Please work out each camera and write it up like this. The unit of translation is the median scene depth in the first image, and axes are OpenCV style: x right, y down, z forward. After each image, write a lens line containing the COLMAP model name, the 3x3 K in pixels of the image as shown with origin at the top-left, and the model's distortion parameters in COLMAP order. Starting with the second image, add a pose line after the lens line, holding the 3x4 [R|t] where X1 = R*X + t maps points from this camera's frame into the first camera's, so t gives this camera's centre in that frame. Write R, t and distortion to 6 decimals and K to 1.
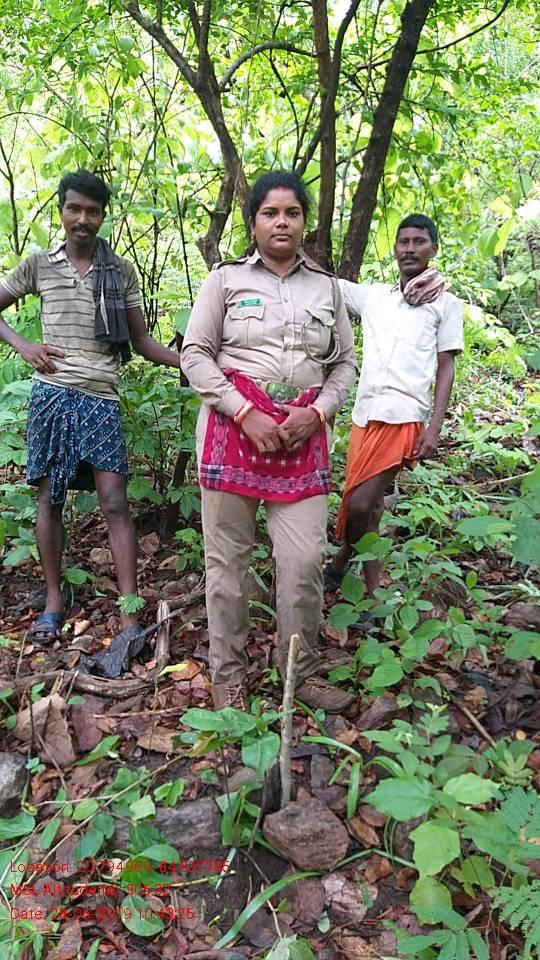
lens RADIAL K [[766.6, 0, 270.0], [0, 766.6, 480.0], [0, 0, 1]] dist [-0.003395, -0.001728]
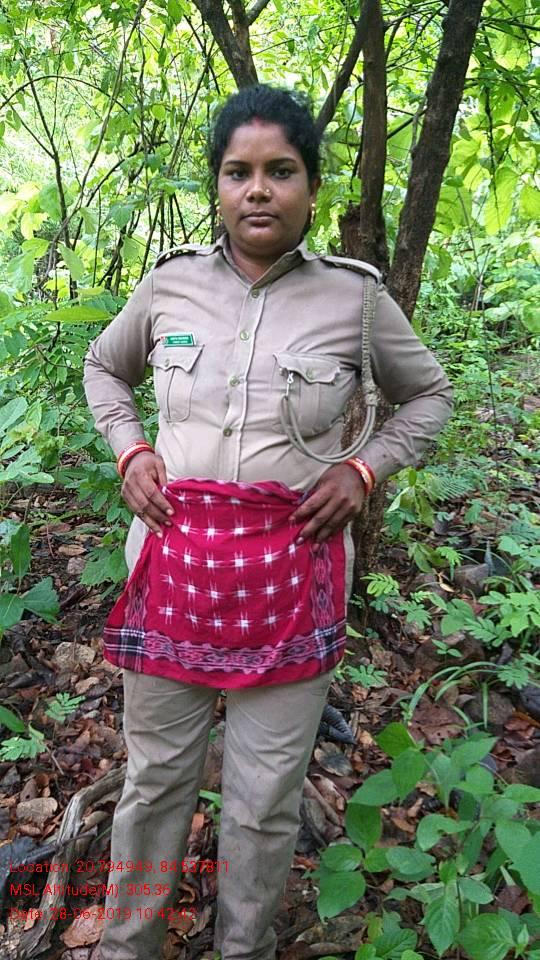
lens RADIAL K [[819.1, 0, 270.0], [0, 819.1, 480.0], [0, 0, 1]] dist [-0.001945, -0.007351]
pose [[0.990606, -0.000411, -0.136748, 0.039158], [0.001549, 0.999965, 0.008215, -0.045476], [0.136739, -0.008349, 0.990572, 0.145790]]
